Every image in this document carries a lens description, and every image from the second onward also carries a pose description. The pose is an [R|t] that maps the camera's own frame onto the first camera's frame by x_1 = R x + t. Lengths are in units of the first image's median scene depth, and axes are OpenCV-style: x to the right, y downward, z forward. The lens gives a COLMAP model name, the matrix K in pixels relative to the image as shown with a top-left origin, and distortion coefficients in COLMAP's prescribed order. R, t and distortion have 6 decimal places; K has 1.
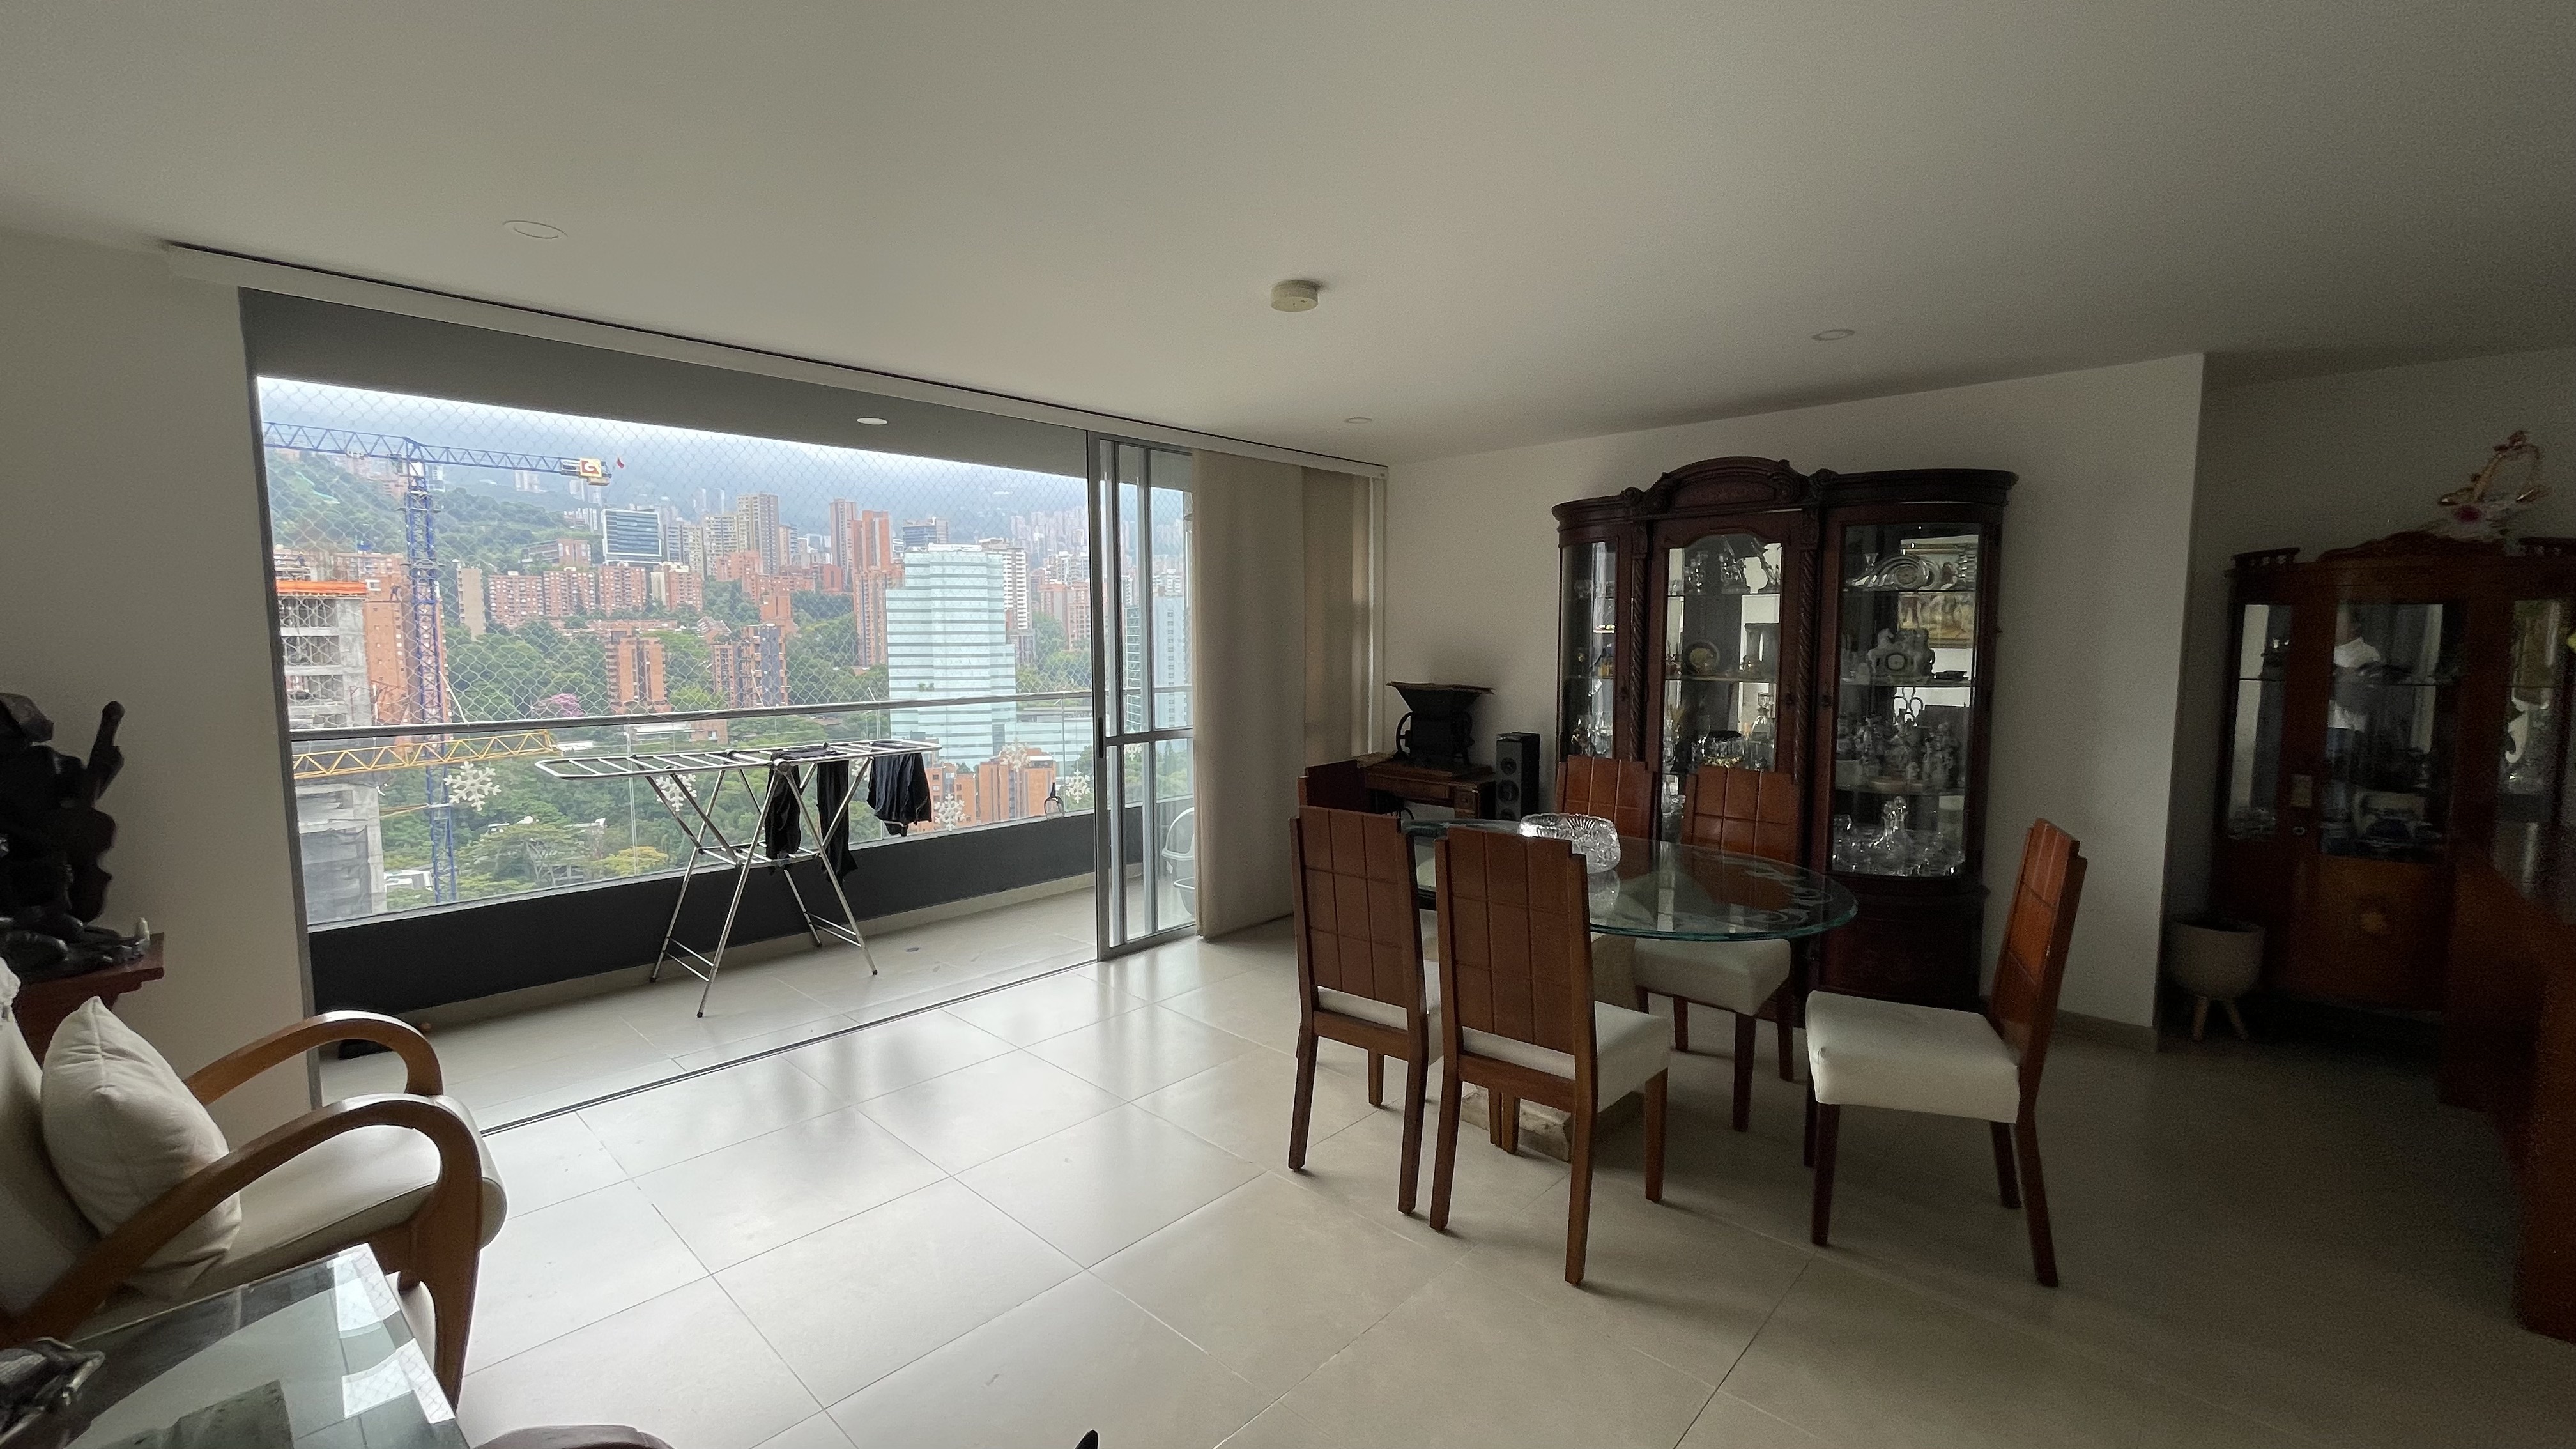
lens RADIAL K [[1041.6, 0, 1277.9], [0, 1041.6, 720.6], [0, 0, 1]] dist [-0.002006, 0.000195]
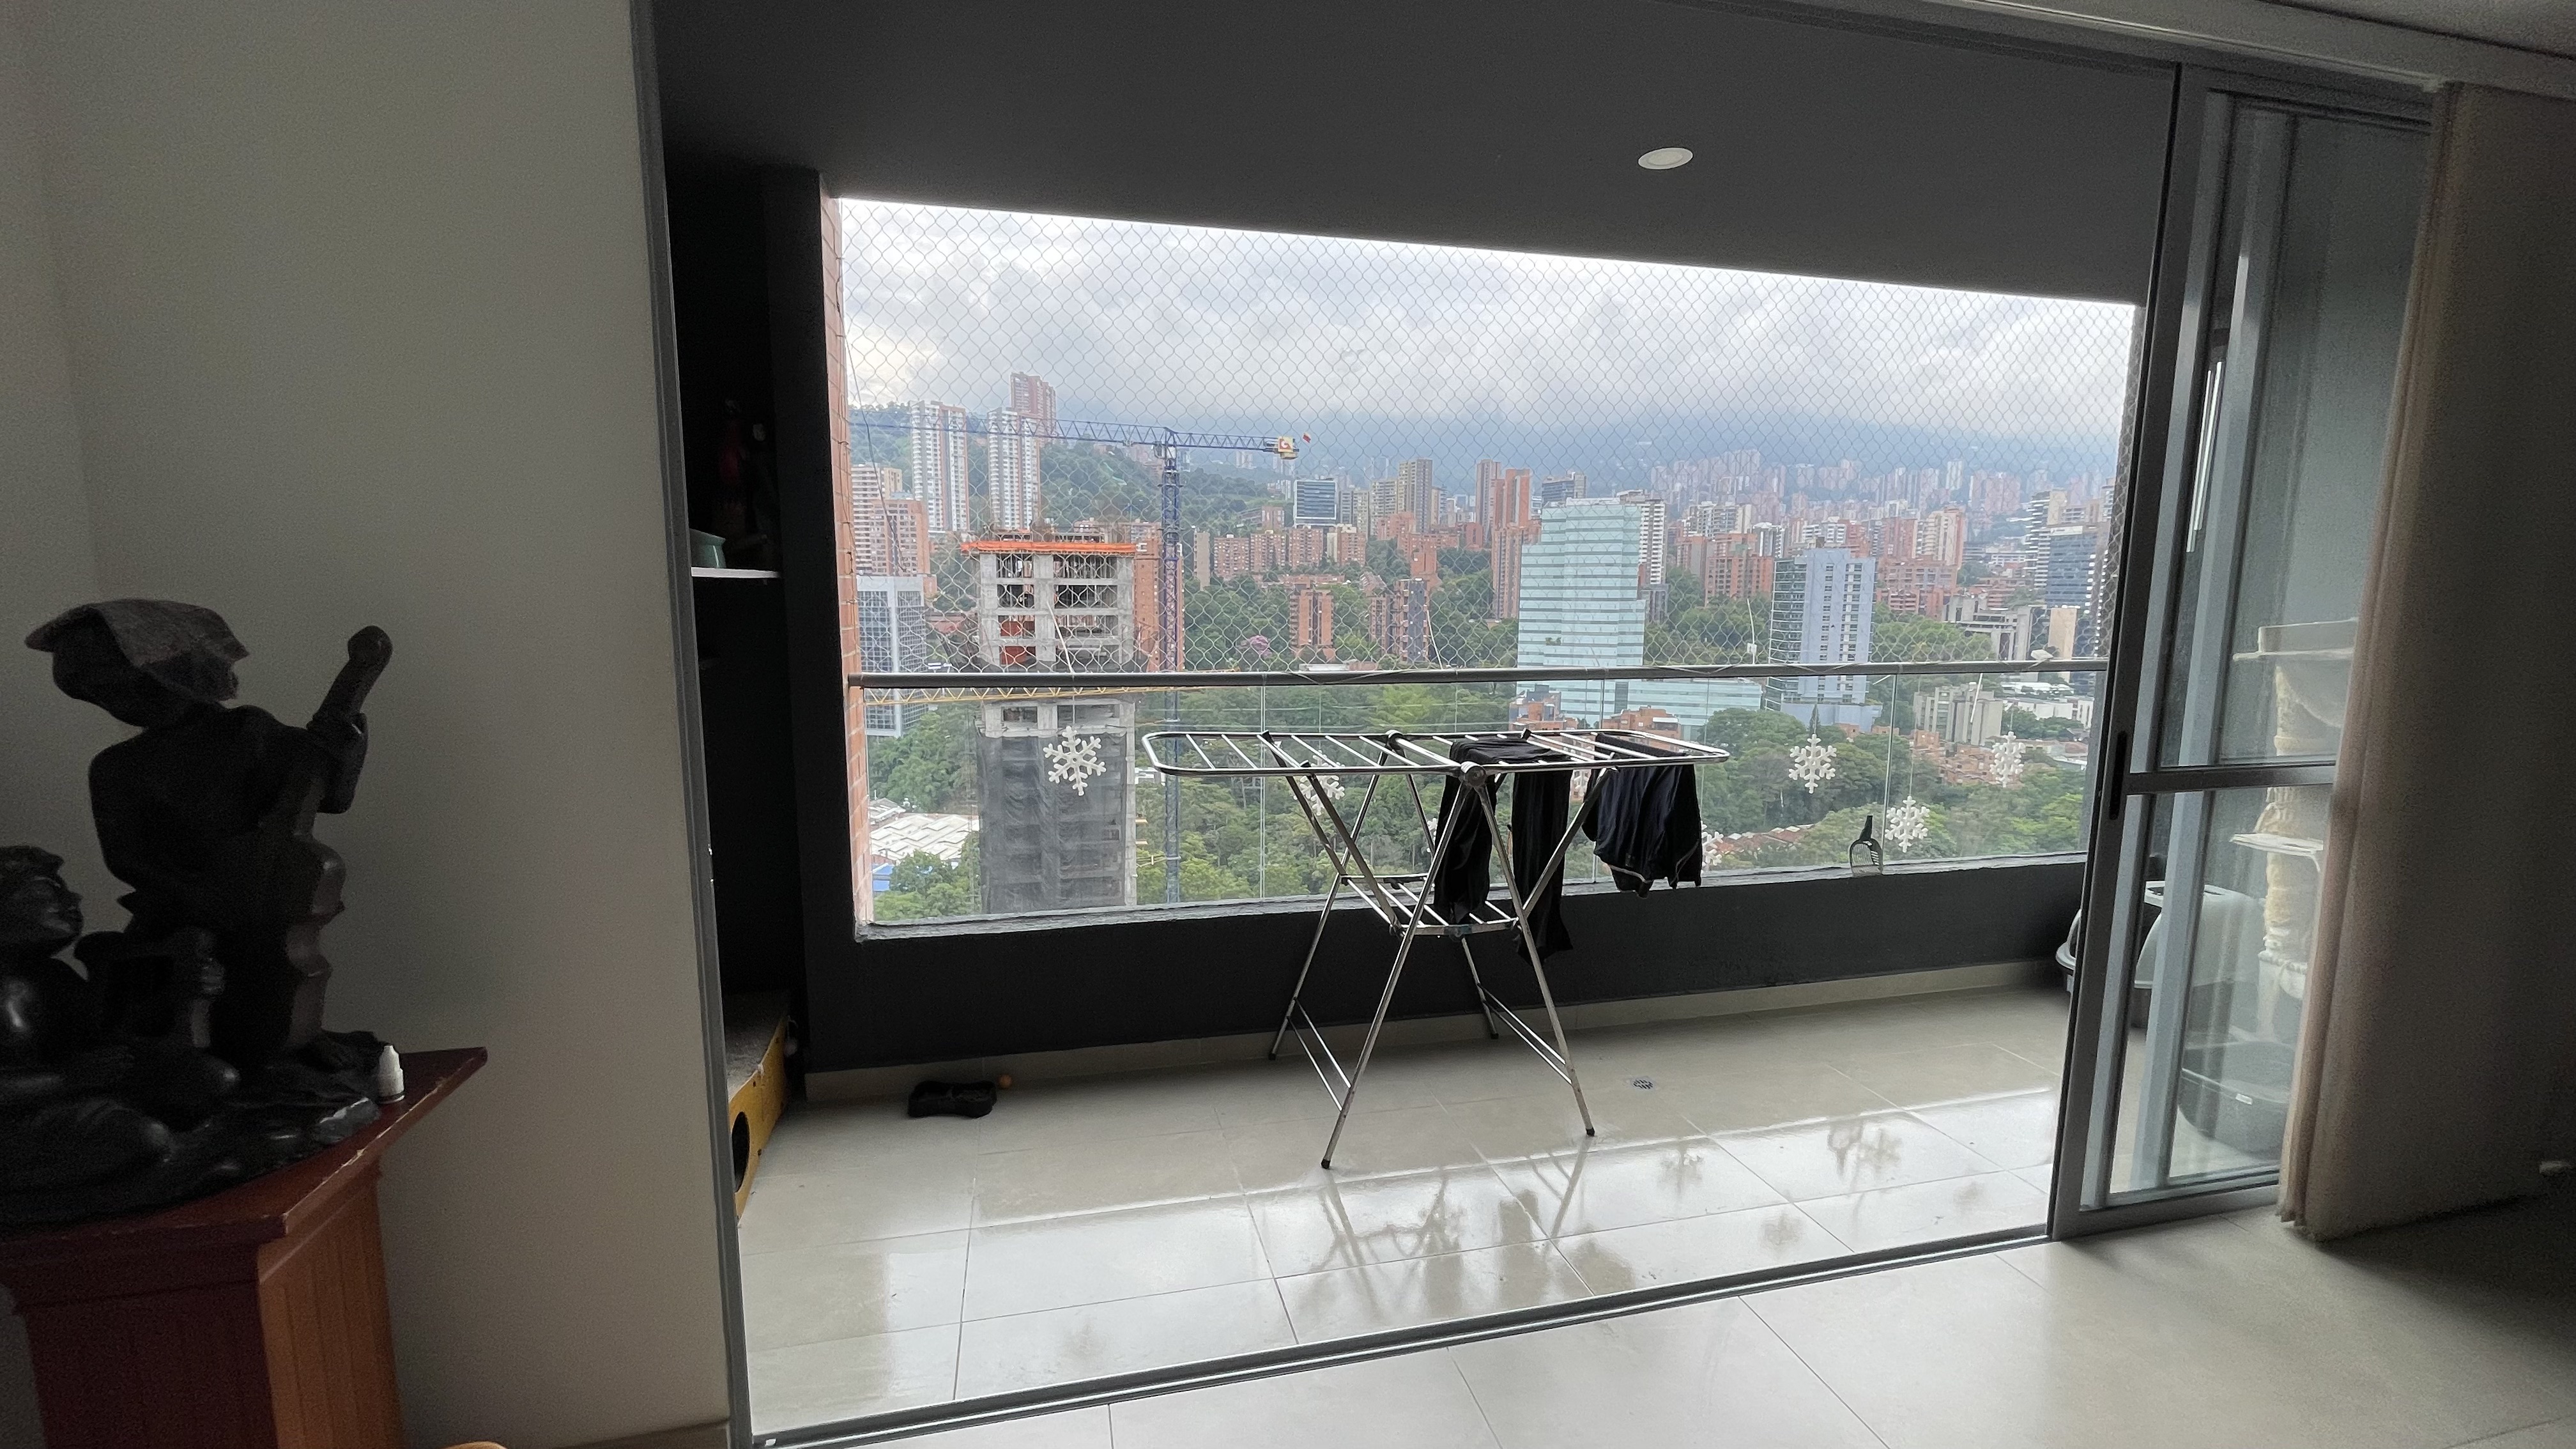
lens RADIAL K [[1041.6, 0, 1279.3], [0, 1041.6, 720.8], [0, 0, 1]] dist [-0.002006, 0.000195]
pose [[0.834425, 0.078325, -0.545528, -0.230425], [-0.055040, 0.996744, 0.058922, -0.014067], [0.548367, -0.019140, 0.836019, 0.416412]]
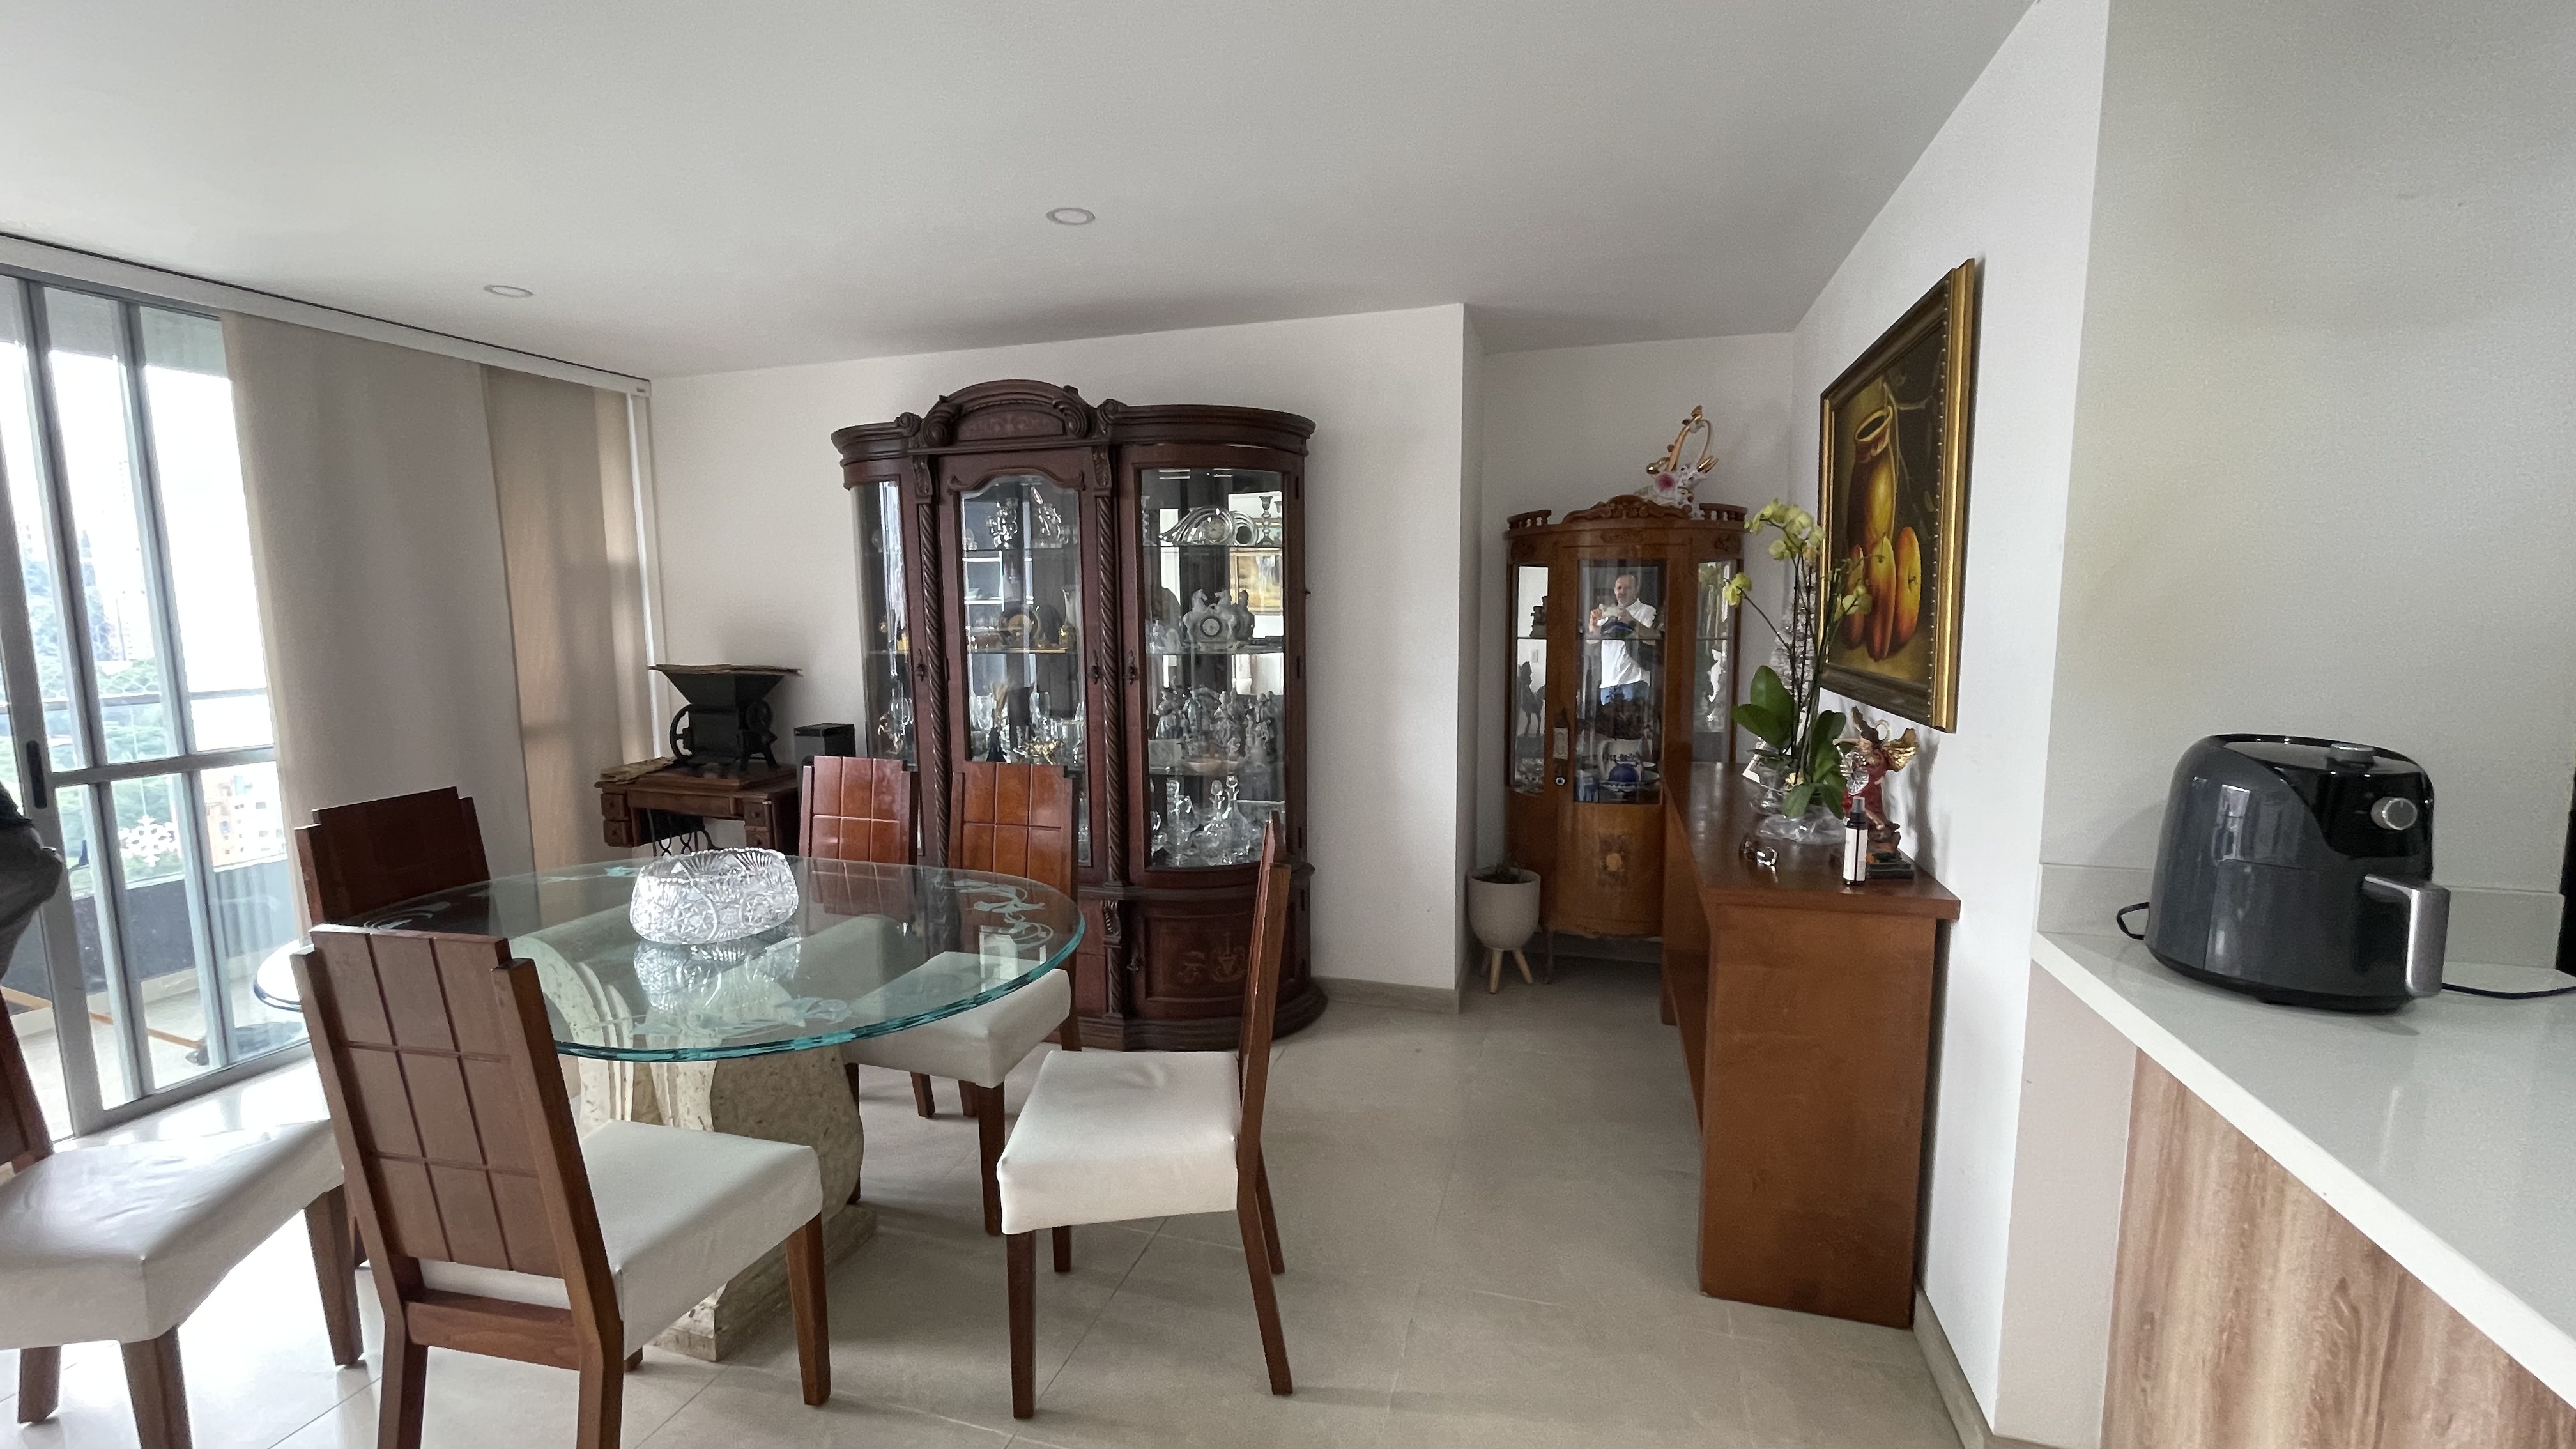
lens RADIAL K [[1041.6, 0, 1276.4], [0, 1041.6, 726.0], [0, 0, 1]] dist [-0.002006, 0.000195]
pose [[0.897691, -0.057288, 0.436885, 0.211432], [0.044530, 0.998231, 0.039400, -0.003209], [-0.438369, -0.015914, 0.898654, 0.143339]]
